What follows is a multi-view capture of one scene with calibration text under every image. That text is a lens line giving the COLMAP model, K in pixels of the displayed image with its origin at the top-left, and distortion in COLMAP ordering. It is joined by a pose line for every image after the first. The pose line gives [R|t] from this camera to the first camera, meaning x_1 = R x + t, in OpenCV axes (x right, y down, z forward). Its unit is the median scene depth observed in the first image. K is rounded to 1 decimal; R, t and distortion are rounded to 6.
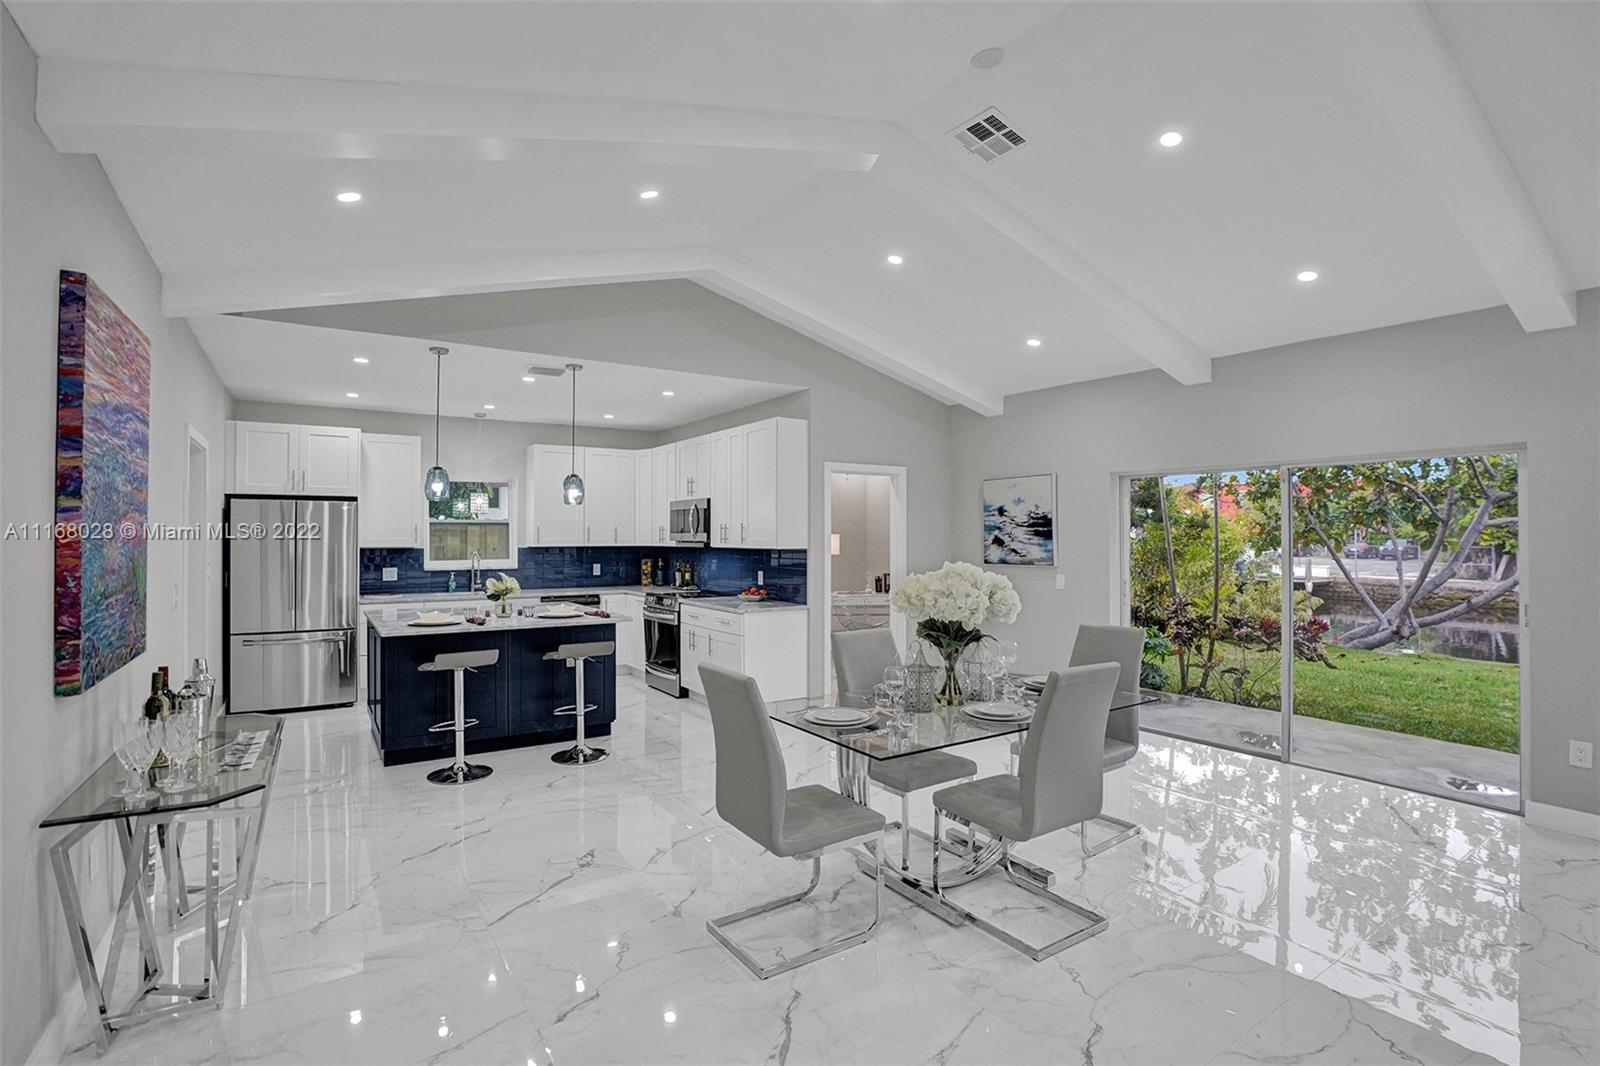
lens RADIAL K [[755.7, 0, 804.4], [0, 755.7, 529.7], [0, 0, 1]] dist [-0.068596, 0.026111]
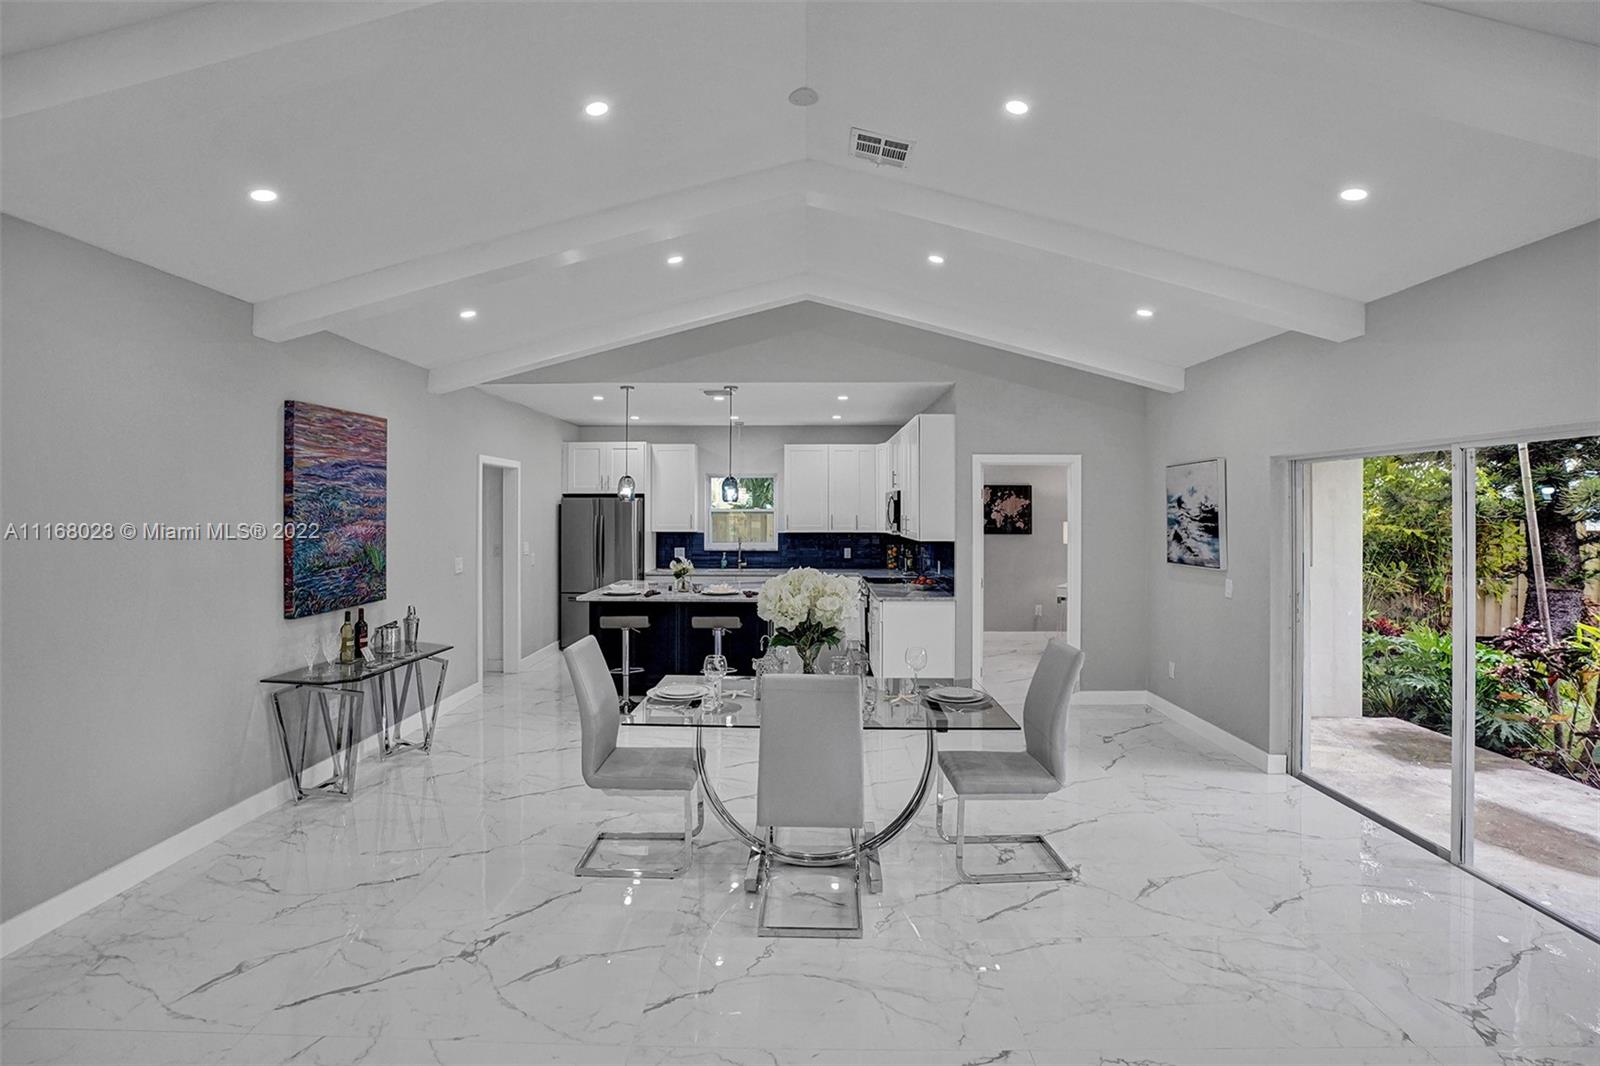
lens RADIAL K [[755.7, 0, 794.0], [0, 755.7, 510.2], [0, 0, 1]] dist [-0.068596, 0.026111]
pose [[0.817982, 0.000102, -0.575244, 0.399024], [0.003800, 0.999977, 0.005580, -0.022529], [0.575231, -0.006750, 0.817963, 0.053234]]
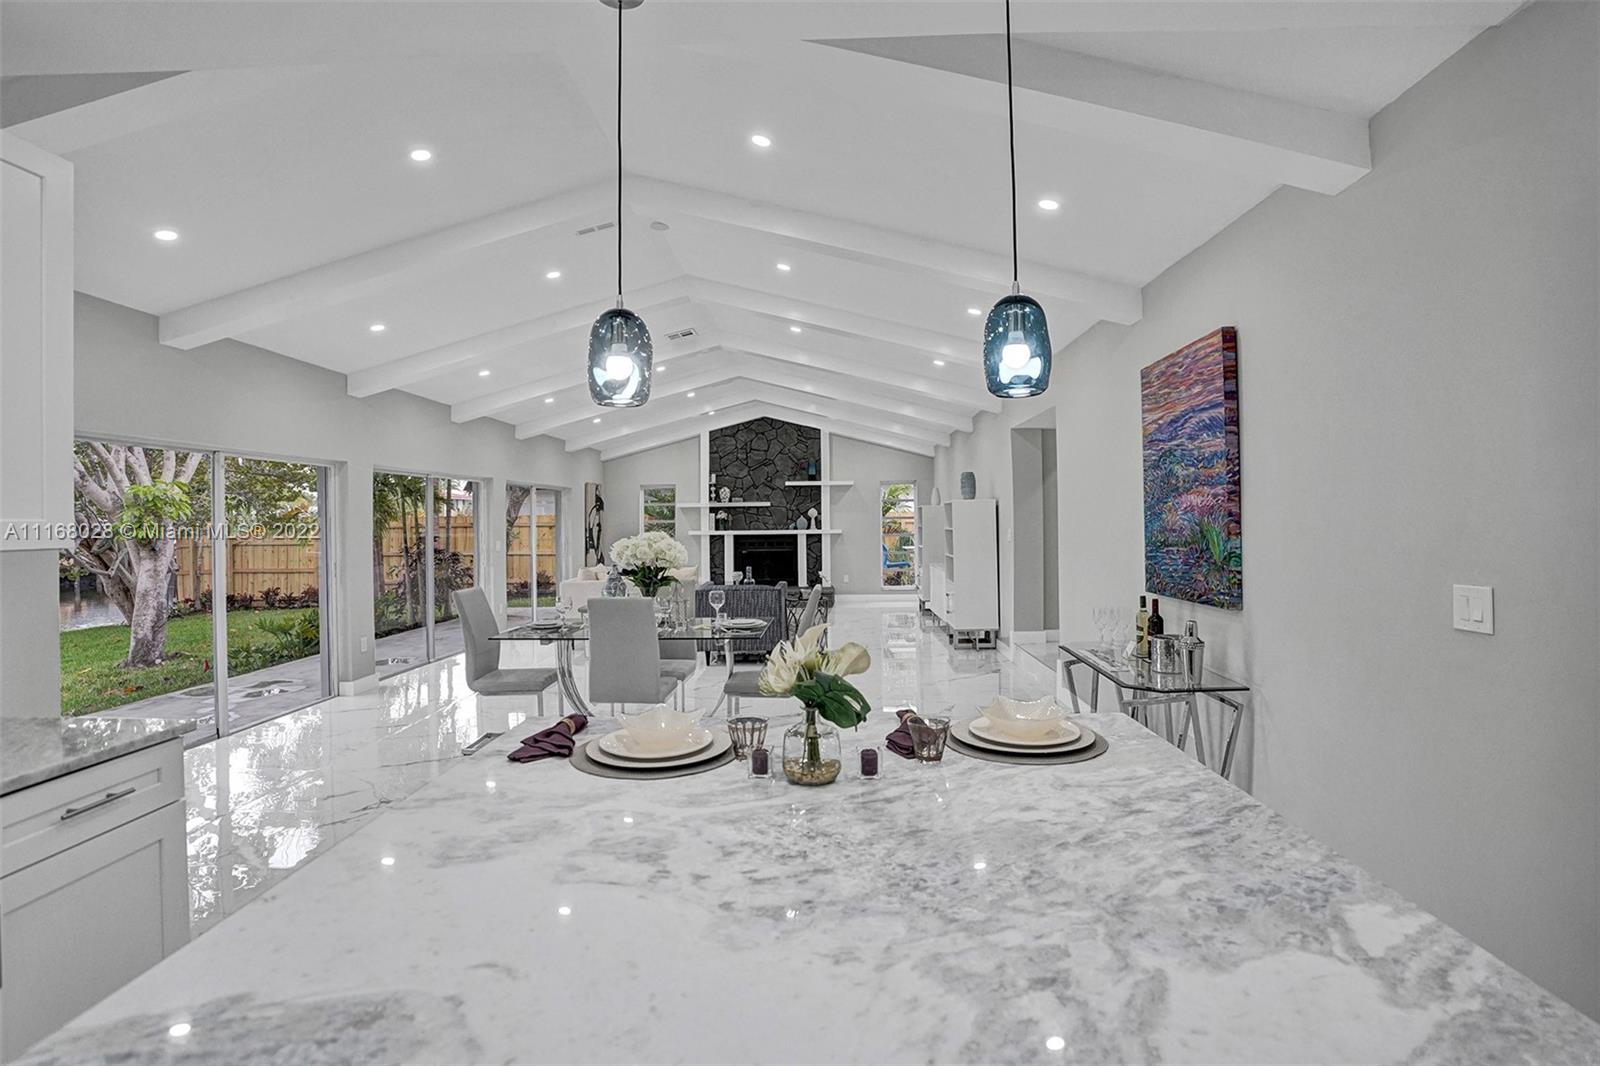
lens RADIAL K [[755.7, 0, 809.4], [0, 755.7, 521.9], [0, 0, 1]] dist [-0.068596, 0.026111]
pose [[-0.808322, 0.007708, 0.588690, -0.471278], [0.006190, 0.999970, -0.004592, 0.015780], [-0.588708, -0.000068, -0.808346, 1.013135]]
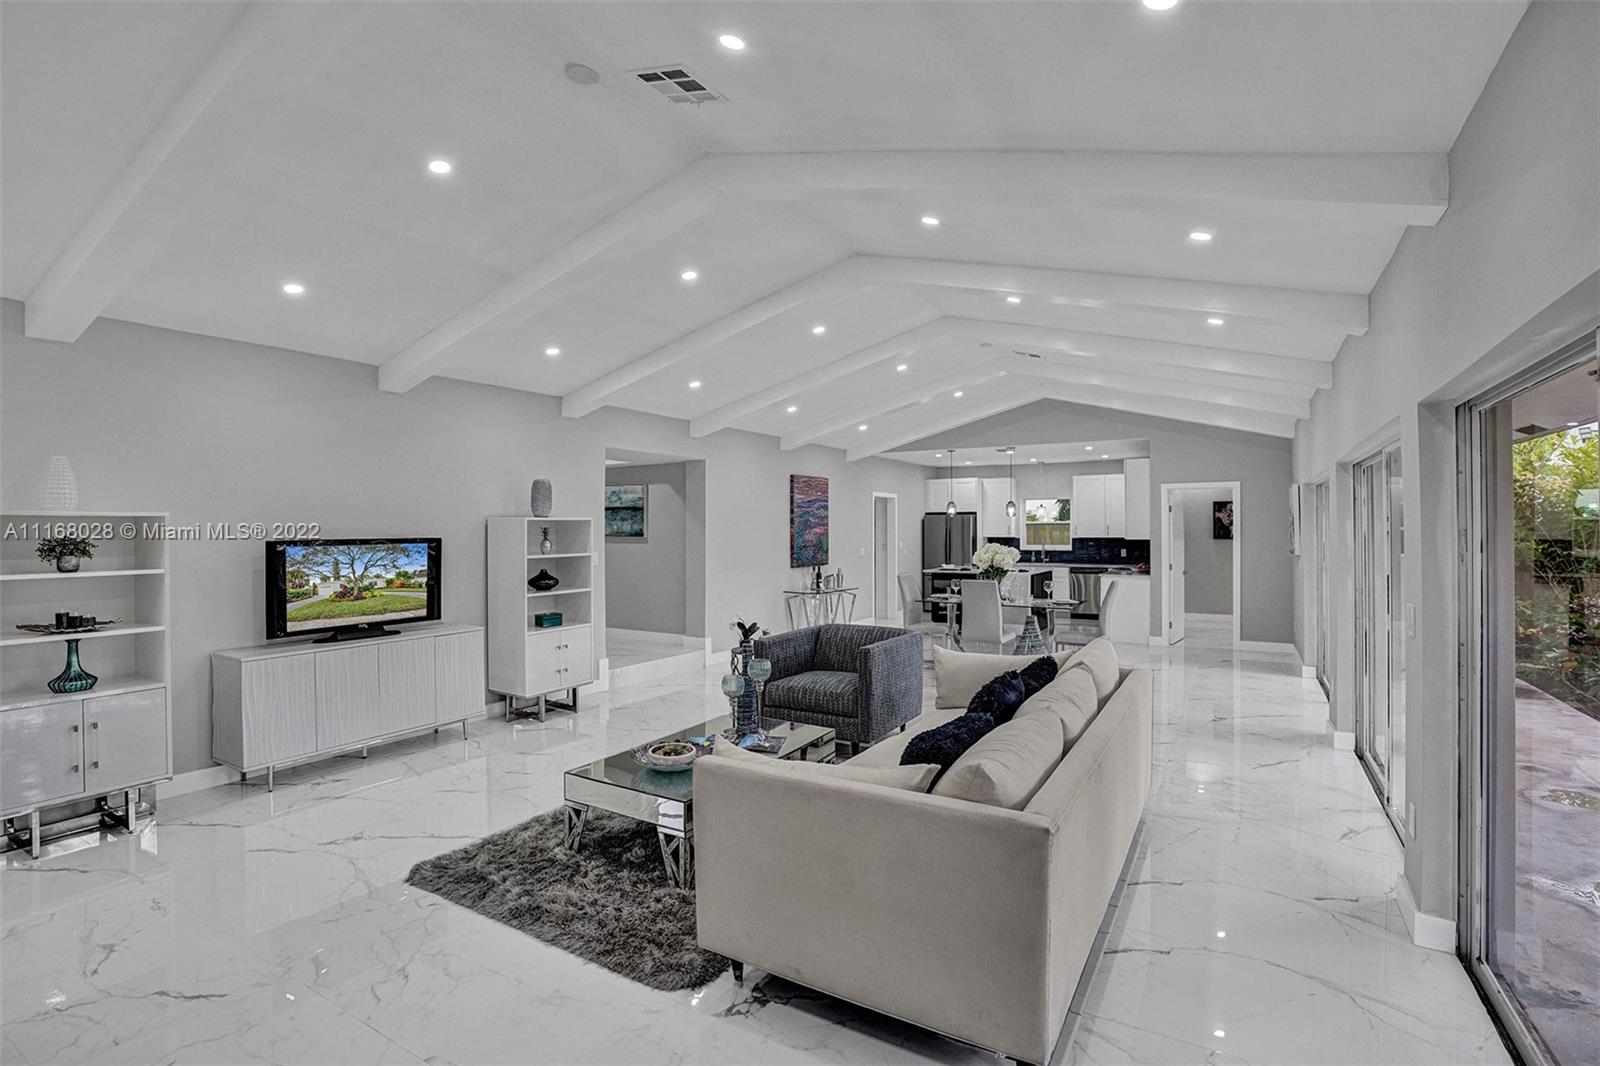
lens RADIAL K [[755.7, 0, 805.2], [0, 755.7, 518.8], [0, 0, 1]] dist [-0.068596, 0.026111]
pose [[0.431243, -0.013391, -0.902136, 1.079453], [0.010545, 0.999896, -0.009802, -0.010725], [0.902174, -0.005286, 0.431339, -0.319901]]
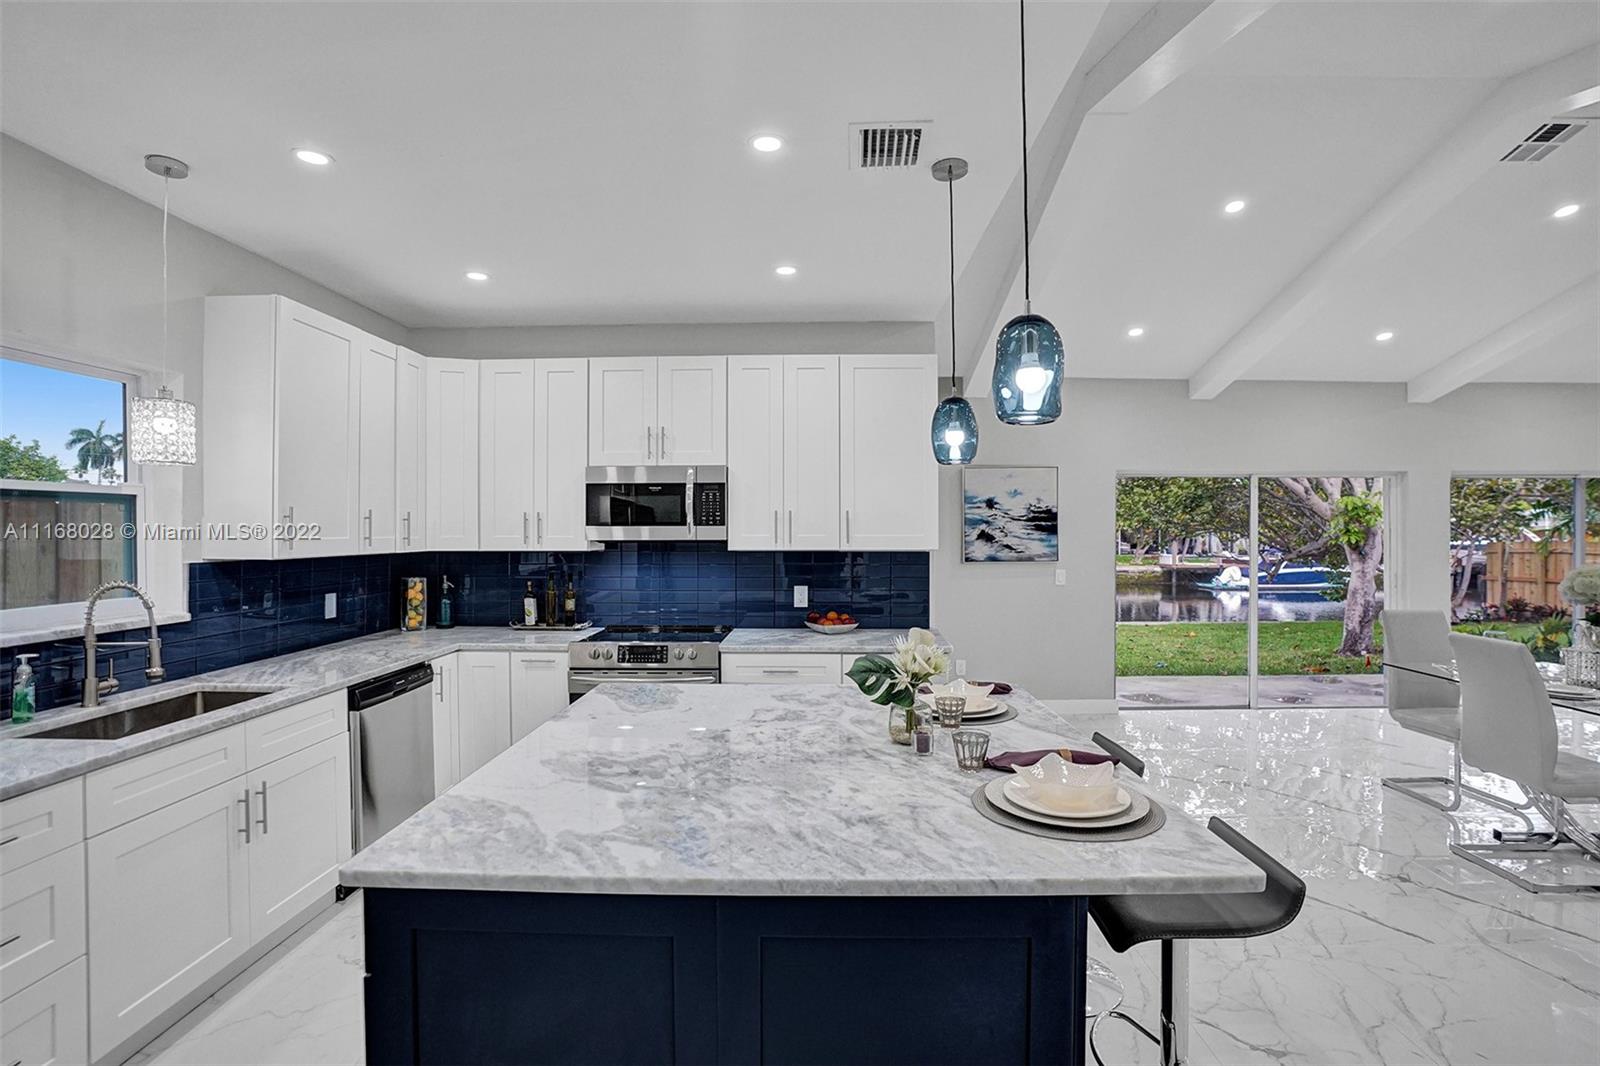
lens RADIAL K [[755.7, 0, 802.8], [0, 755.7, 532.8], [0, 0, 1]] dist [-0.068596, 0.026111]
pose [[0.582583, -0.002991, 0.812765, -0.616935], [-0.004833, 0.999963, 0.007144, 0.005718], [-0.812757, -0.008090, 0.582547, 0.672126]]
